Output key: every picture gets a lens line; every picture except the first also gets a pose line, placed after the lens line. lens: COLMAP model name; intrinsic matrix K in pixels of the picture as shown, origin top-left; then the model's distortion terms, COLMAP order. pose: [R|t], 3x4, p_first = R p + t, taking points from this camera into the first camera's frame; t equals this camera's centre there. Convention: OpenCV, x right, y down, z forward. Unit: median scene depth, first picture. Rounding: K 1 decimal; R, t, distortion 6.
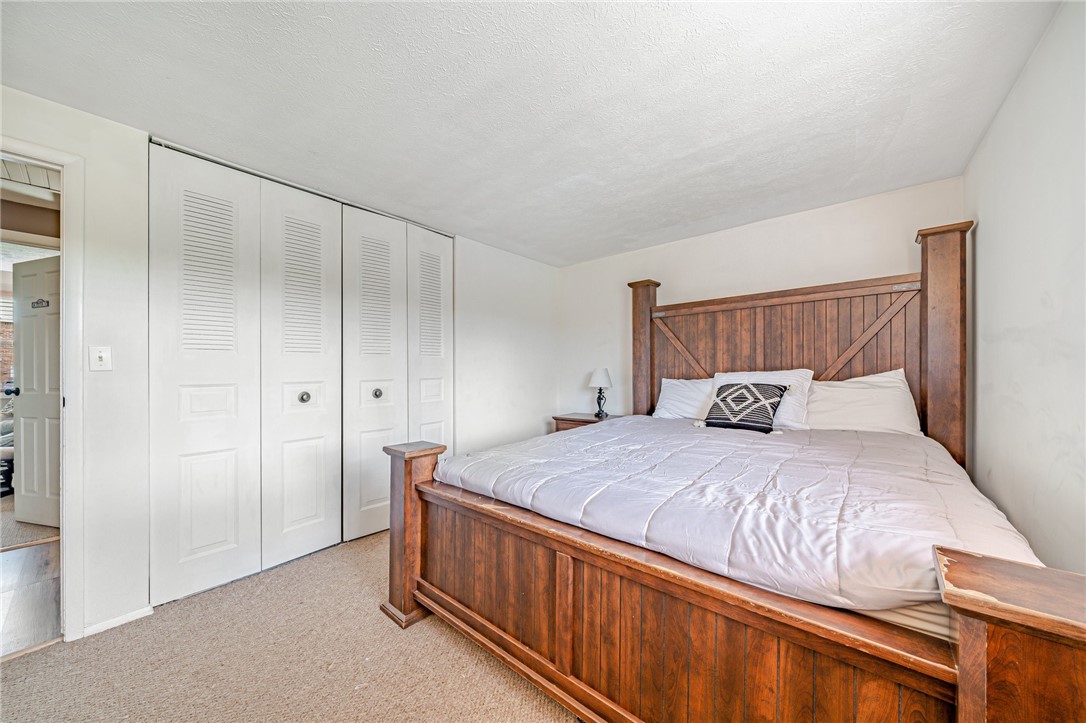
lens RADIAL K [[380.6, 0, 541.6], [0, 380.6, 374.4], [0, 0, 1]] dist [-0.001516, -0.000081]
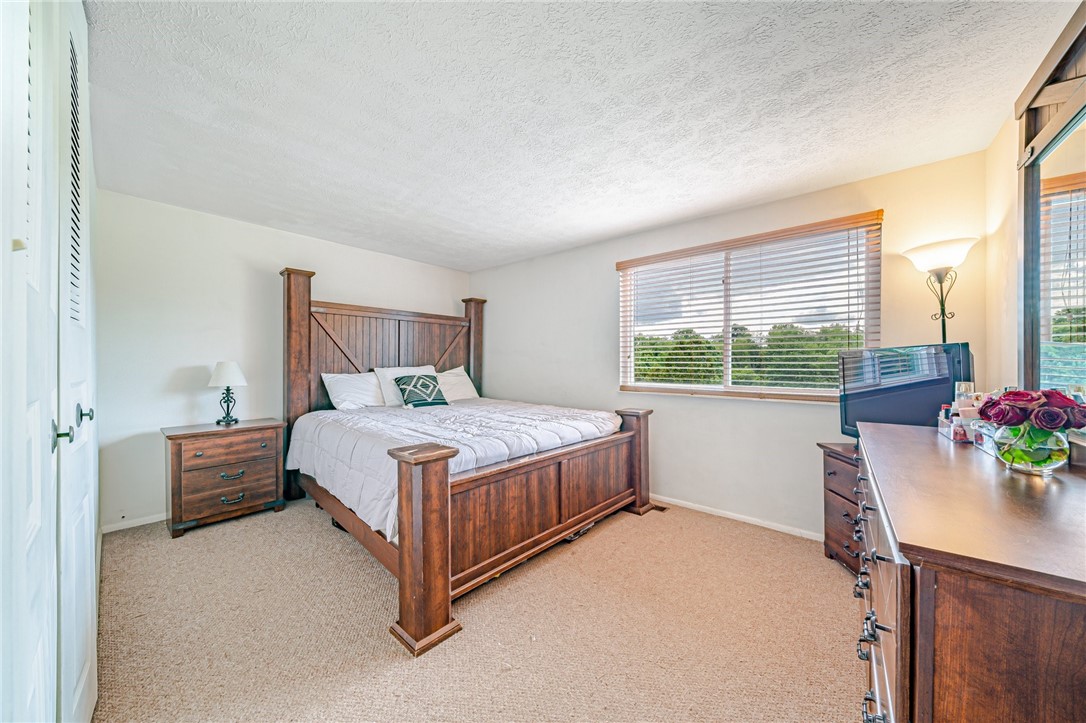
lens RADIAL K [[380.6, 0, 541.6], [0, 380.6, 374.4], [0, 0, 1]] dist [-0.001516, -0.000081]
pose [[0.004058, -0.011789, 0.999922, -1.075759], [0.006605, 0.999909, 0.011762, 0.008433], [-0.999970, 0.006557, 0.004135, 0.641436]]
